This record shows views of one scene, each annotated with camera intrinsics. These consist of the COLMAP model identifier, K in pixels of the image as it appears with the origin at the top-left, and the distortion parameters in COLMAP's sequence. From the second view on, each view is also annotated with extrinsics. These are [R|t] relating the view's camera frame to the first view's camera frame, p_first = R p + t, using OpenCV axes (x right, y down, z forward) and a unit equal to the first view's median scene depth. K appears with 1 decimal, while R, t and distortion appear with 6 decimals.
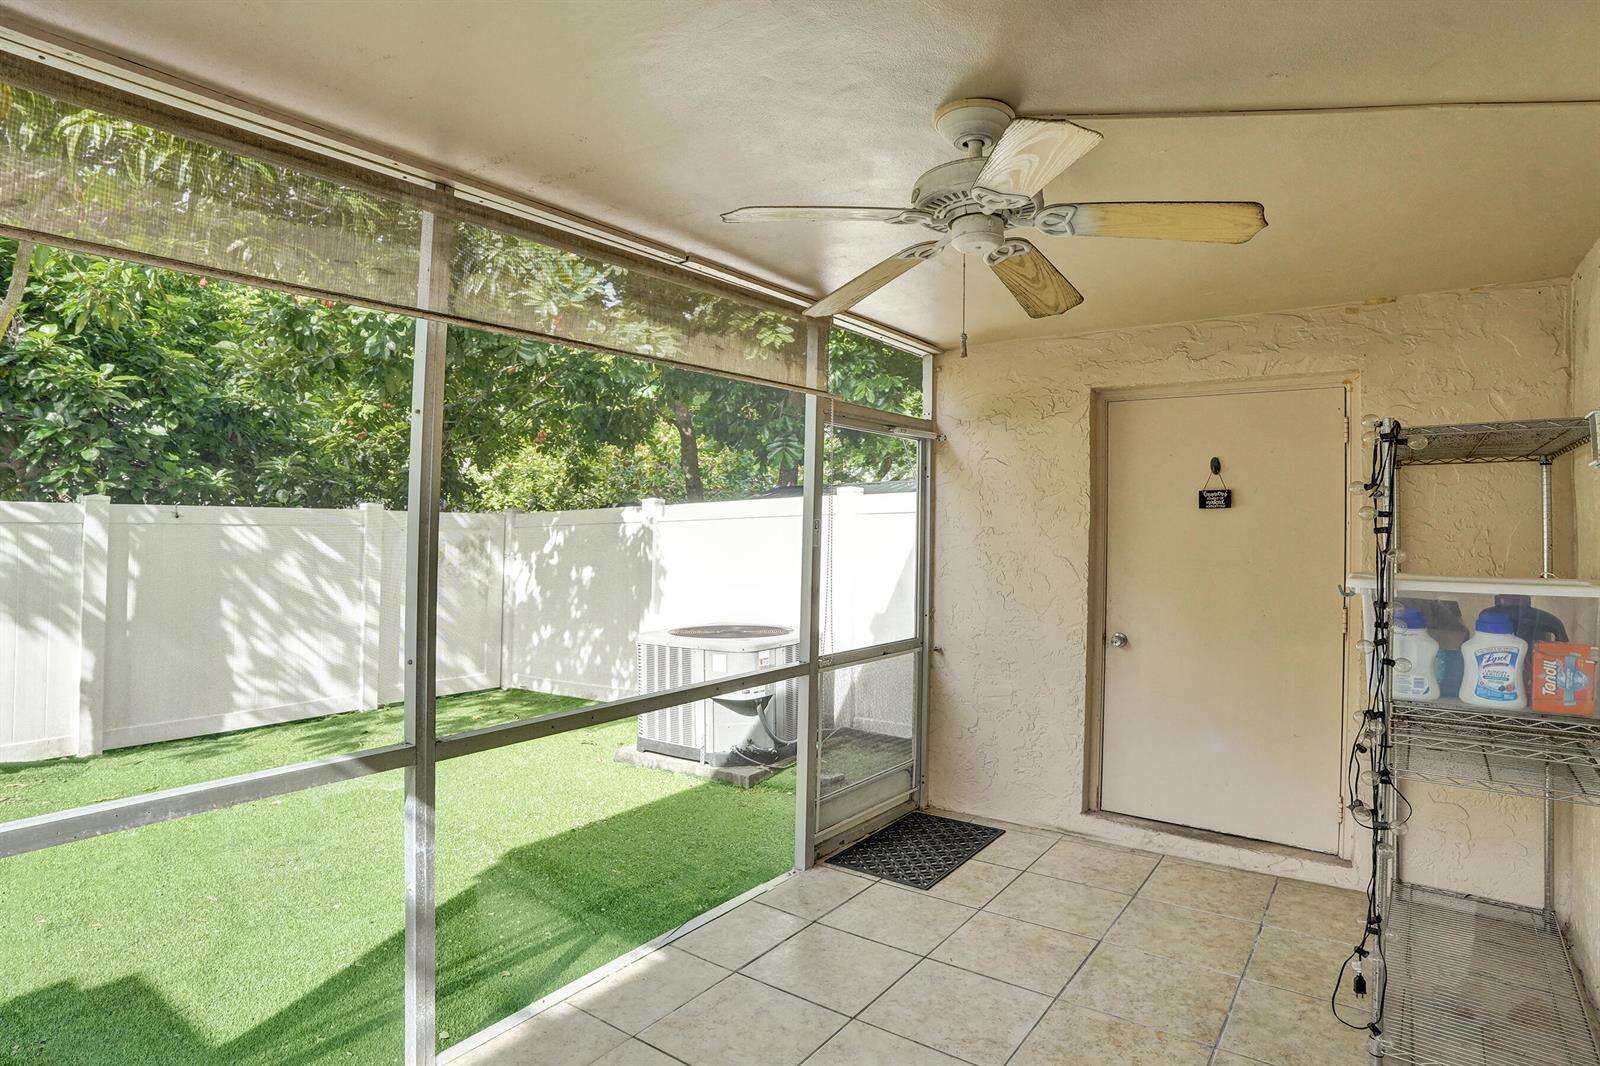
lens RADIAL K [[876.5, 0, 817.8], [0, 876.5, 506.0], [0, 0, 1]] dist [-0.069683, 0.030768]
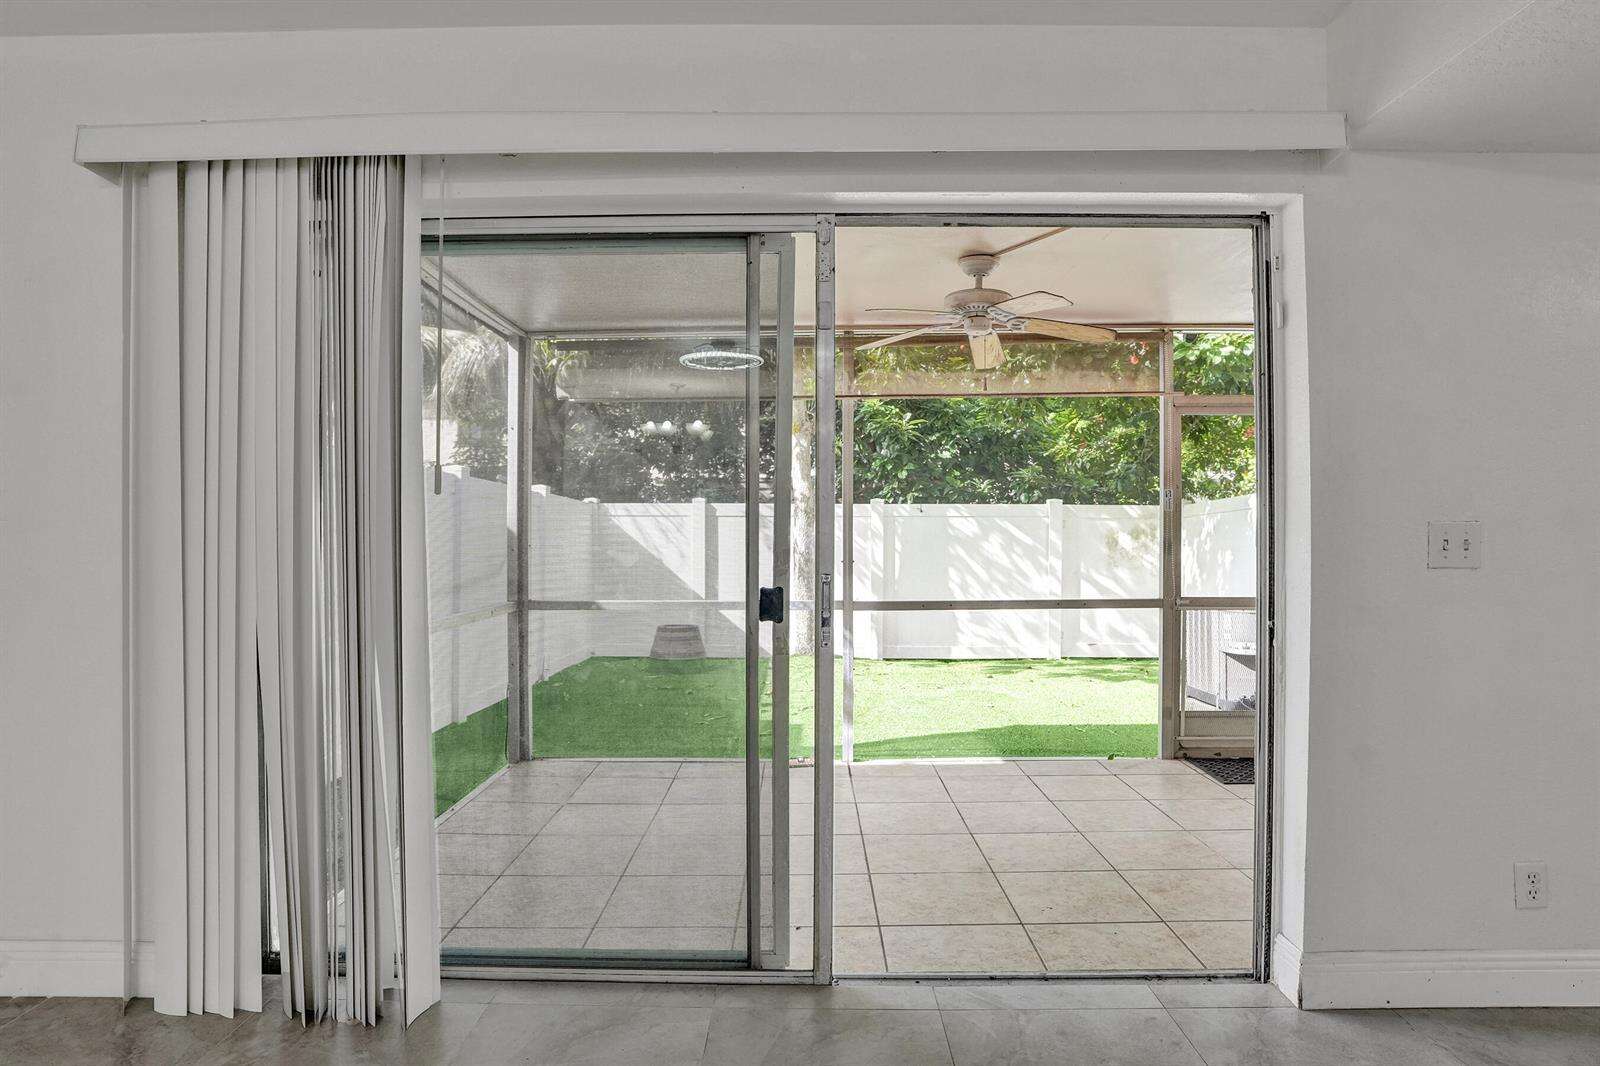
lens RADIAL K [[931.8, 0, 804.3], [0, 931.8, 519.9], [0, 0, 1]] dist [-0.001076, 0.001091]
pose [[0.586282, -0.019436, -0.809874, 0.485594], [0.024999, 0.999670, -0.005893, 0.032890], [0.809721, -0.016791, 0.586575, -0.150258]]
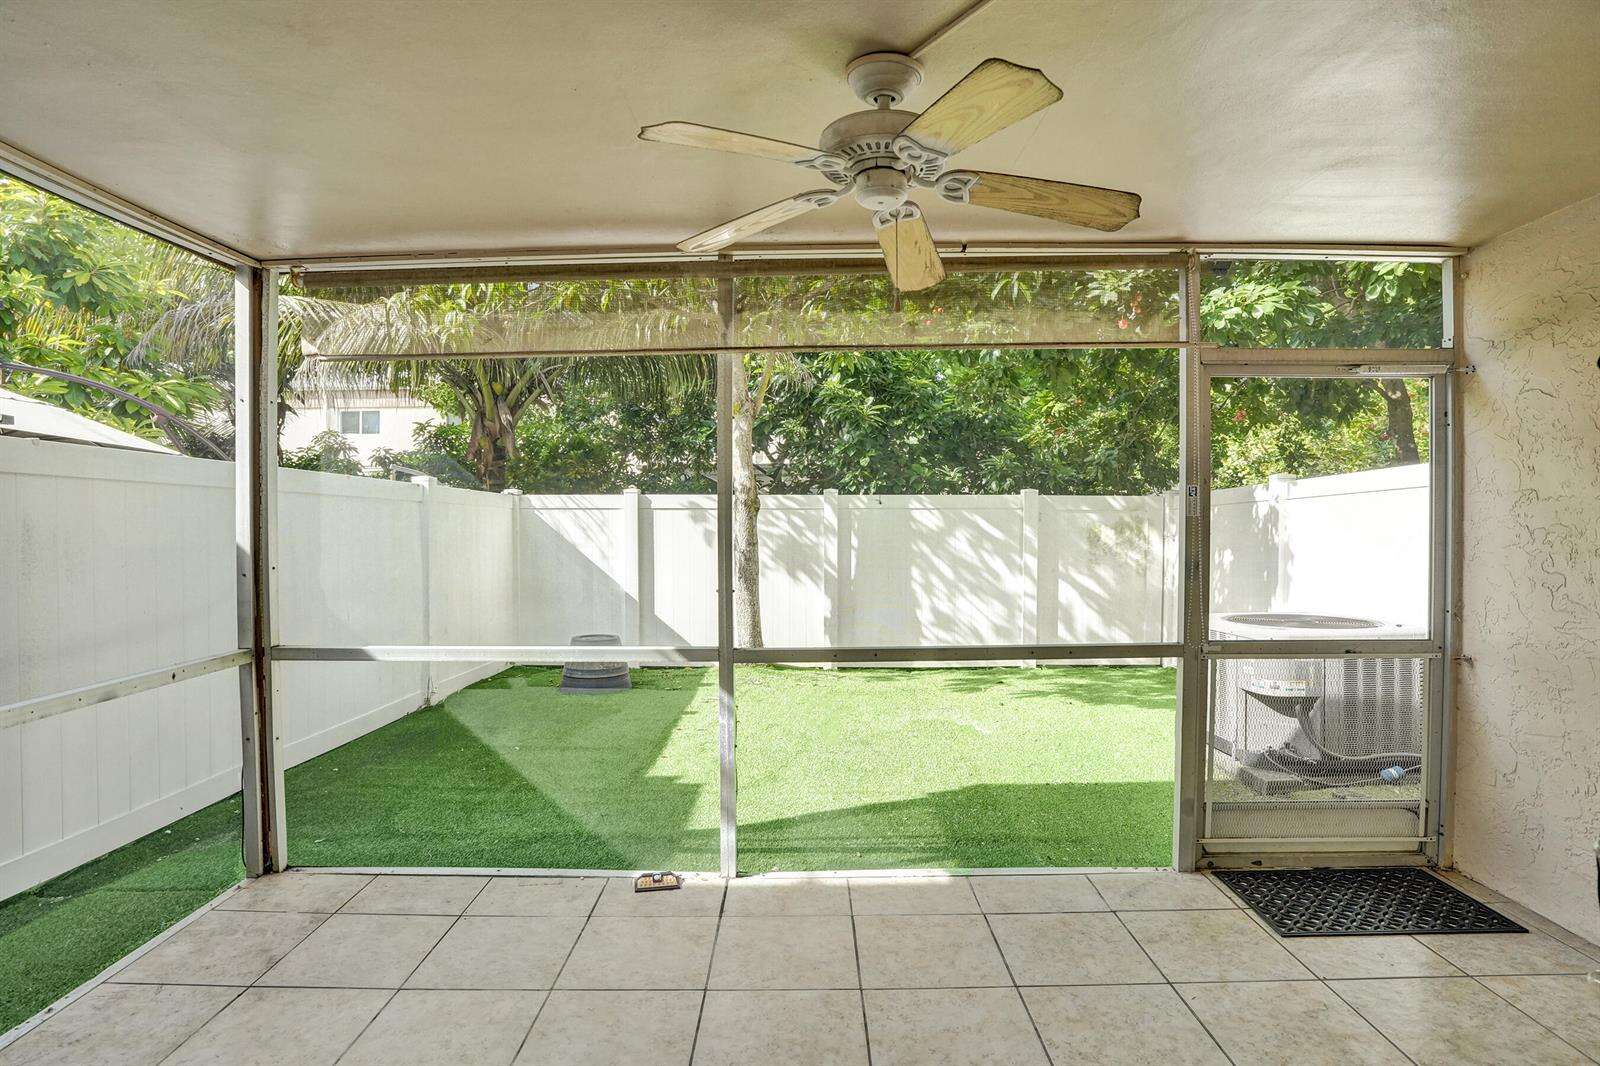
lens RADIAL K [[857.4, 0, 794.1], [0, 857.4, 509.6], [0, 0, 1]] dist [-0.051802, 0.028658]
pose [[0.580283, -0.014103, -0.814293, 0.285721], [0.026624, 0.999644, 0.001660, 0.016943], [0.813980, -0.022643, 0.580452, 0.099655]]
